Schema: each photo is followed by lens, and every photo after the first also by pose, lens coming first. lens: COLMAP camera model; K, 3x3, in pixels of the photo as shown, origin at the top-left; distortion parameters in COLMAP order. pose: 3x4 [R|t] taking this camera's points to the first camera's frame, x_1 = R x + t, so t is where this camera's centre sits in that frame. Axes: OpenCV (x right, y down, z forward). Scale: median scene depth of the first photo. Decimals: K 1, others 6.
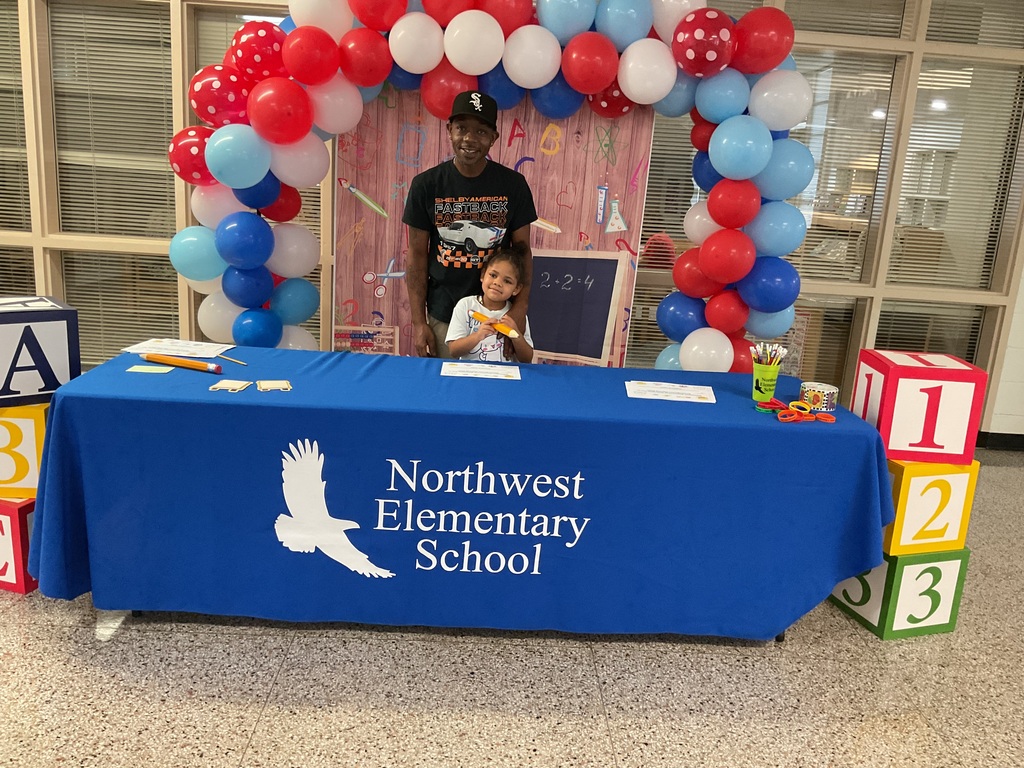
lens RADIAL K [[838.1, 0, 513.8], [0, 838.1, 385.3], [0, 0, 1]] dist [0.073333, -0.111238]
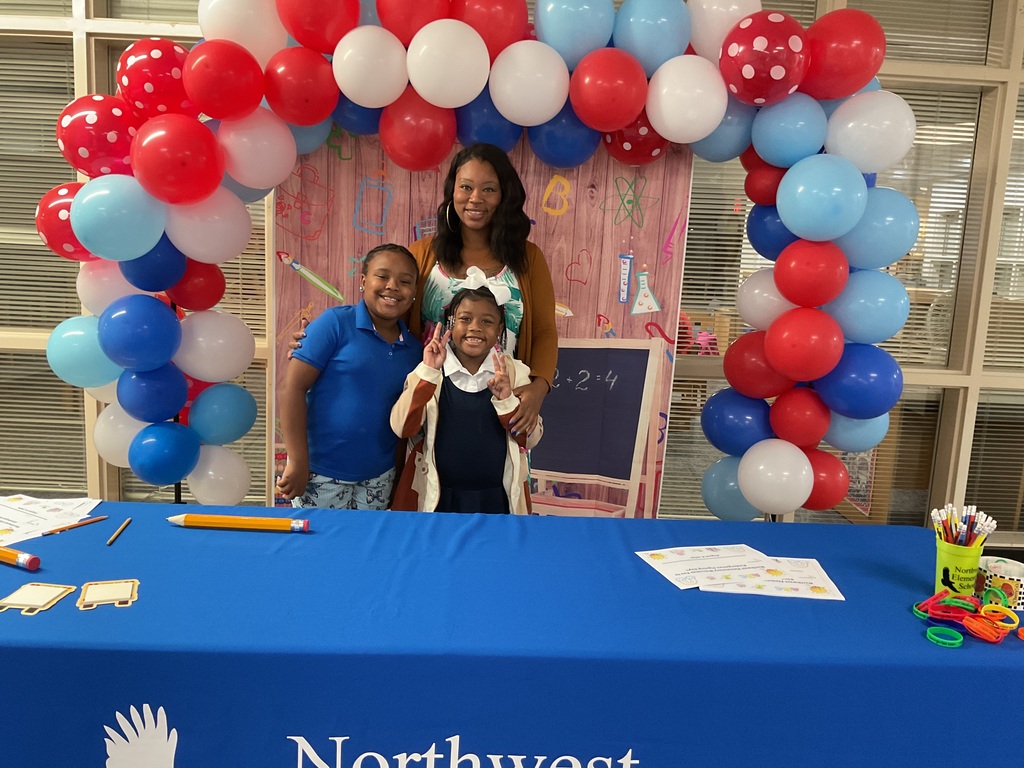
lens RADIAL K [[838.1, 0, 523.0], [0, 838.1, 400.2], [0, 0, 1]] dist [0.073333, -0.111238]
pose [[0.999741, -0.021942, 0.006086, 0.005577], [0.022287, 0.997708, -0.063887, -0.066397], [-0.004670, 0.064006, 0.997939, 0.282820]]
